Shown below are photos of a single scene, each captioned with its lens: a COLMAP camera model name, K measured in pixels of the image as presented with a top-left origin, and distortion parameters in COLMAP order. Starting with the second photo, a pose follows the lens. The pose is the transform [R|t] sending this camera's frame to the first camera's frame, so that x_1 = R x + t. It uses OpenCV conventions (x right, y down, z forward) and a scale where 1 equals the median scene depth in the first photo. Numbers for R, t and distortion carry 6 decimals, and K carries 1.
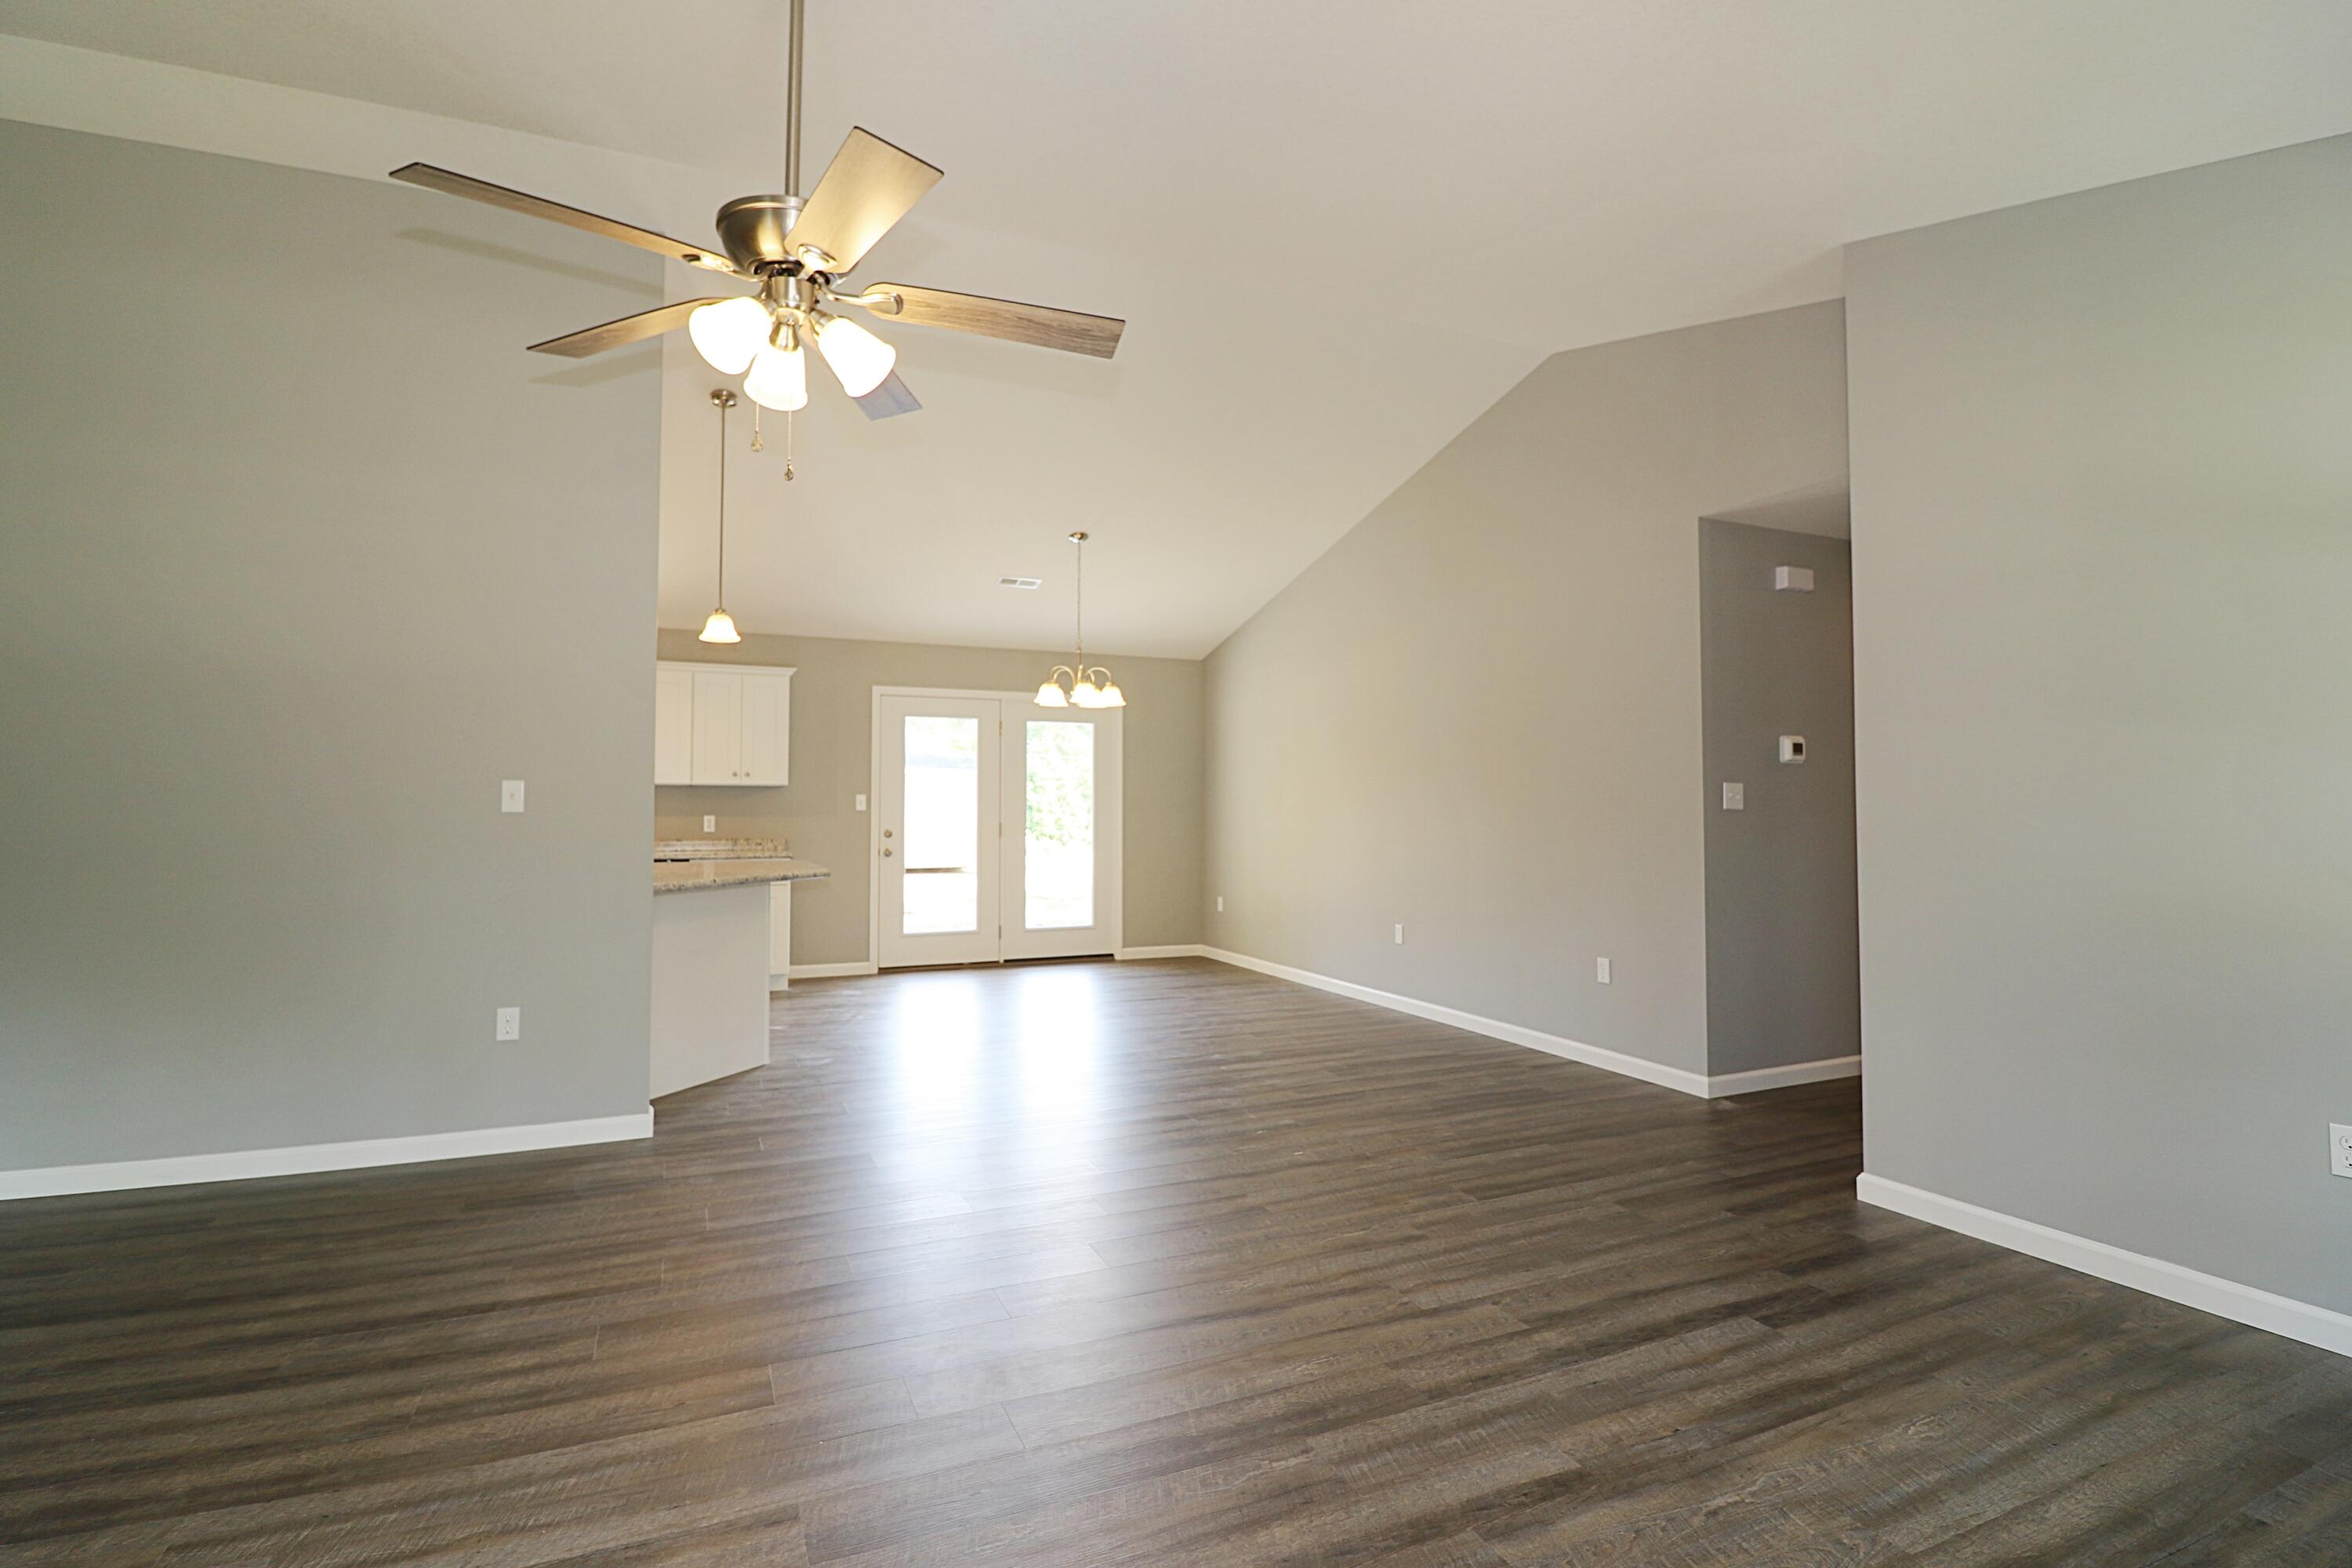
lens RADIAL K [[1101.1, 0, 1179.6], [0, 1101.1, 780.8], [0, 0, 1]] dist [-0.002016, -0.011967]
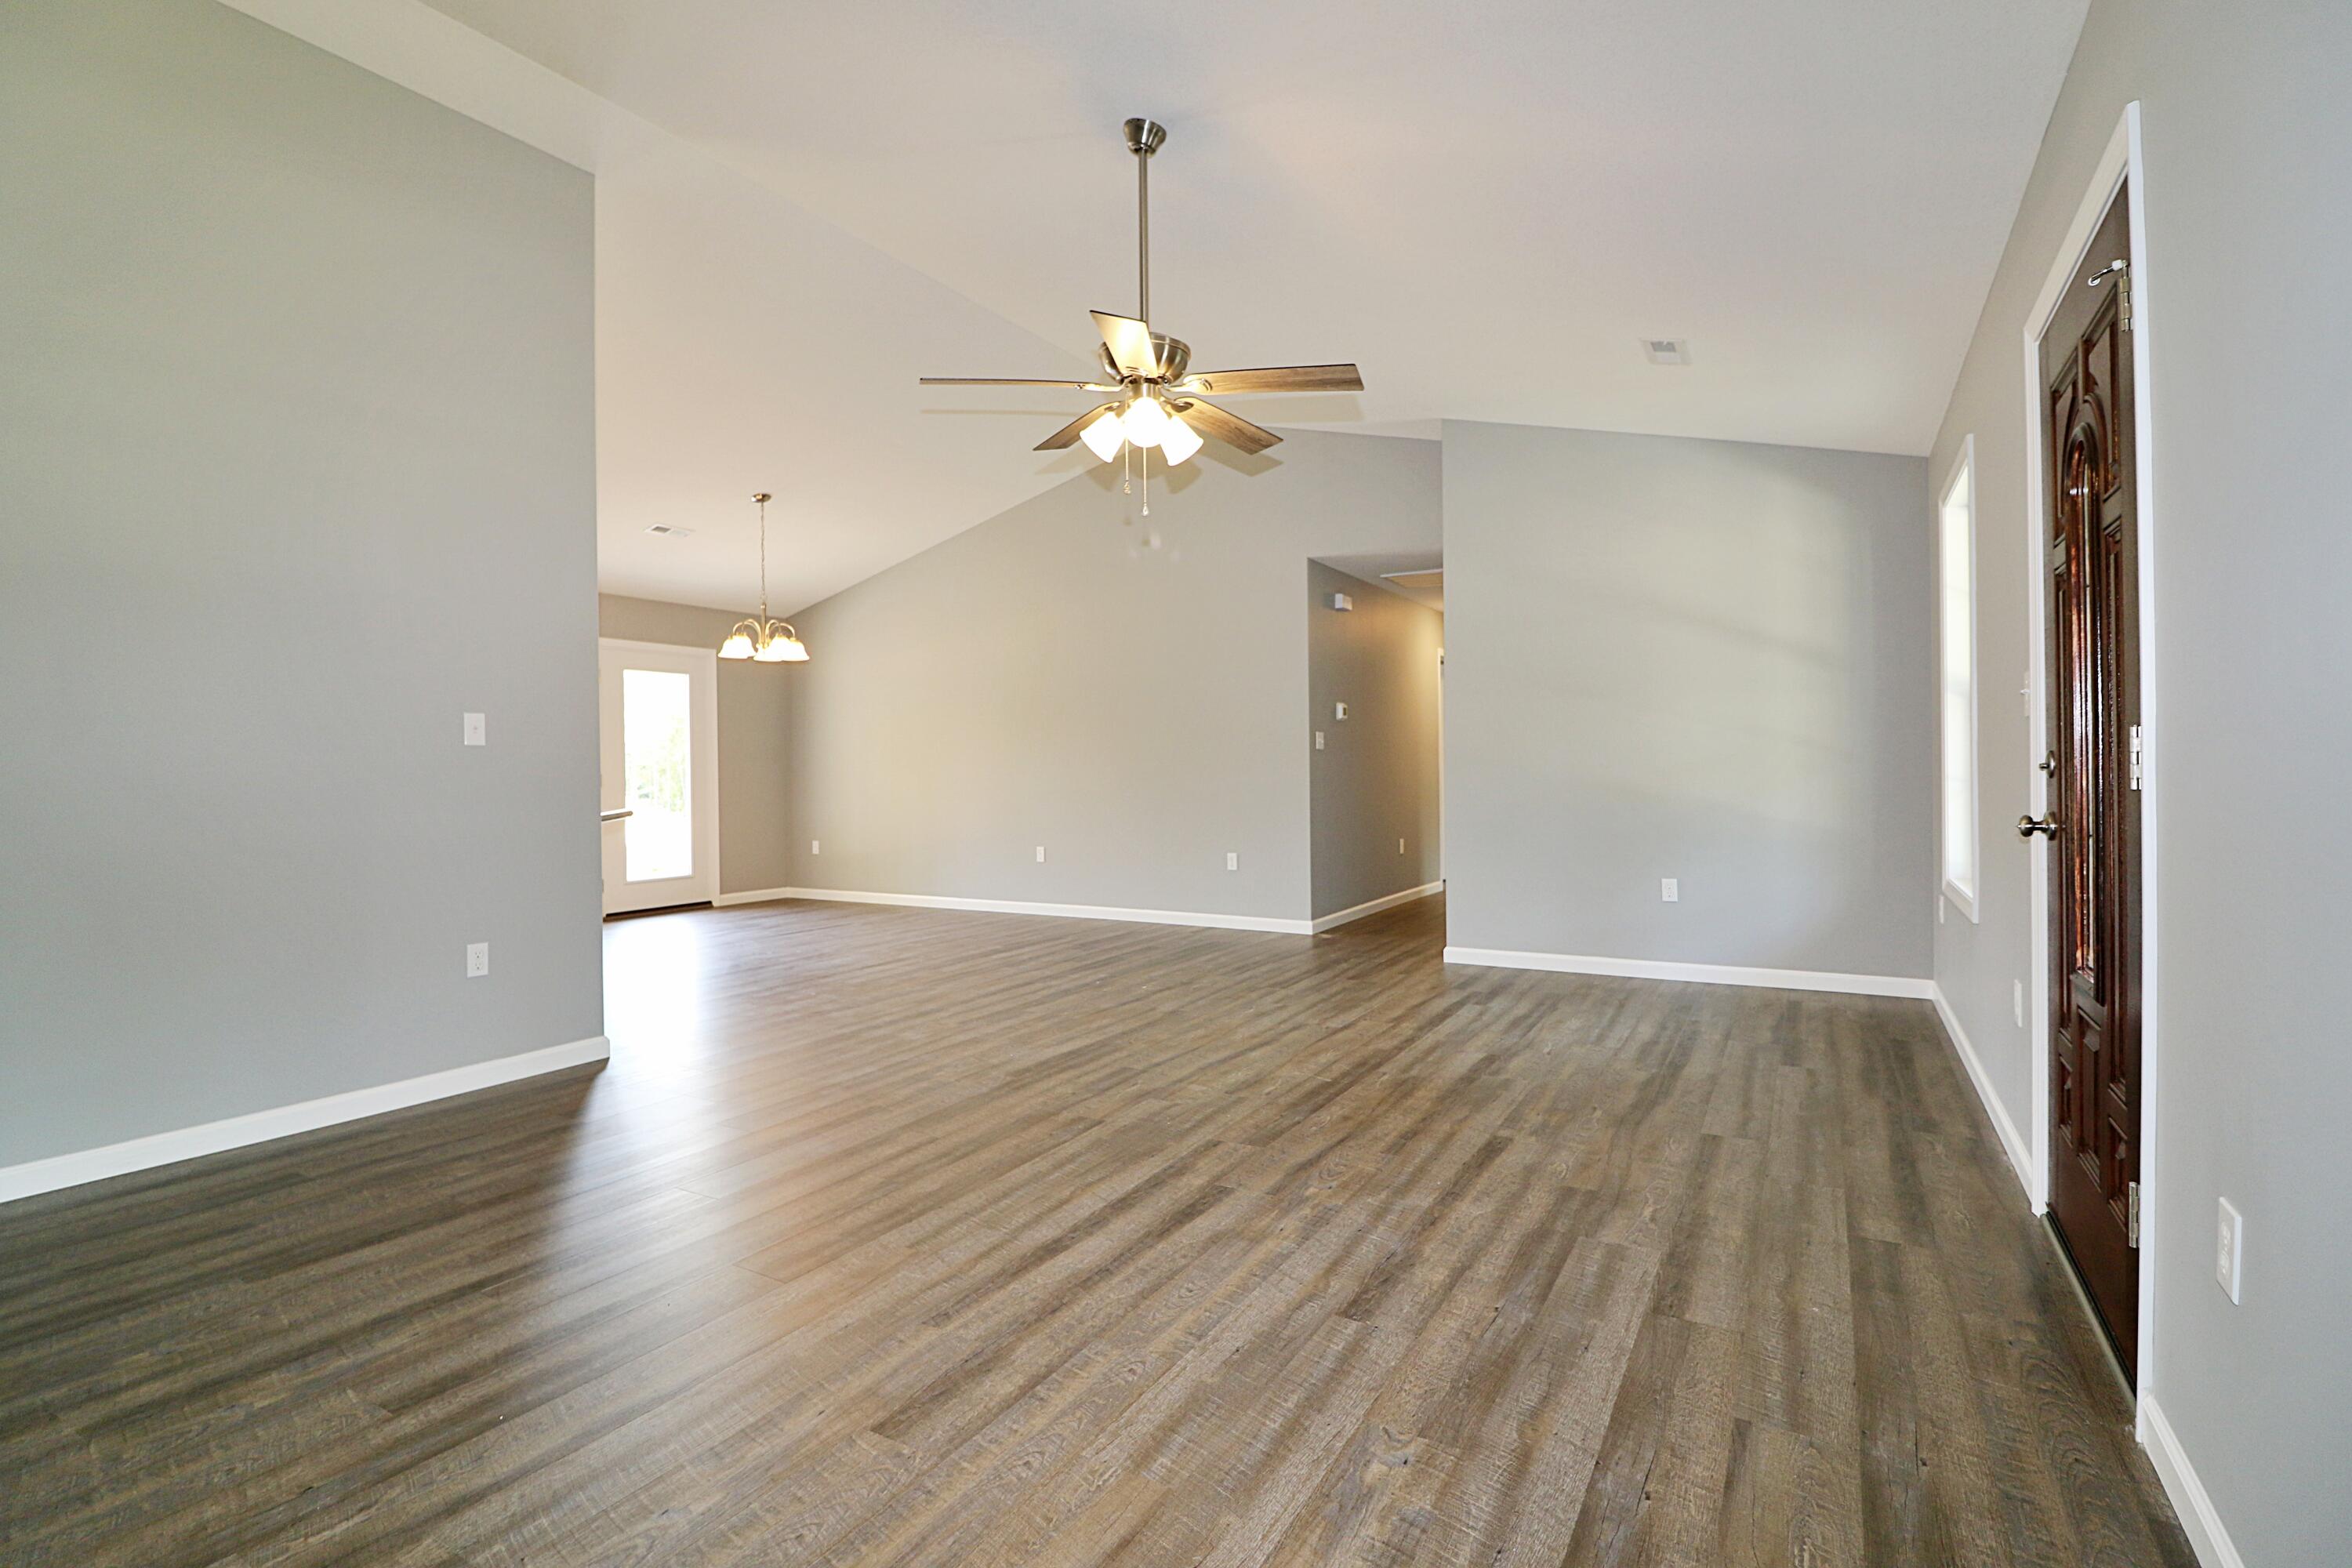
lens RADIAL K [[1080.7, 0, 1180.0], [0, 1080.7, 780.3], [0, 0, 1]] dist [-0.000475, -0.009737]
pose [[0.811546, -0.015603, 0.584080, -0.565644], [-0.003194, 0.999510, 0.031138, 0.023987], [-0.584280, -0.027135, 0.811098, -0.128344]]
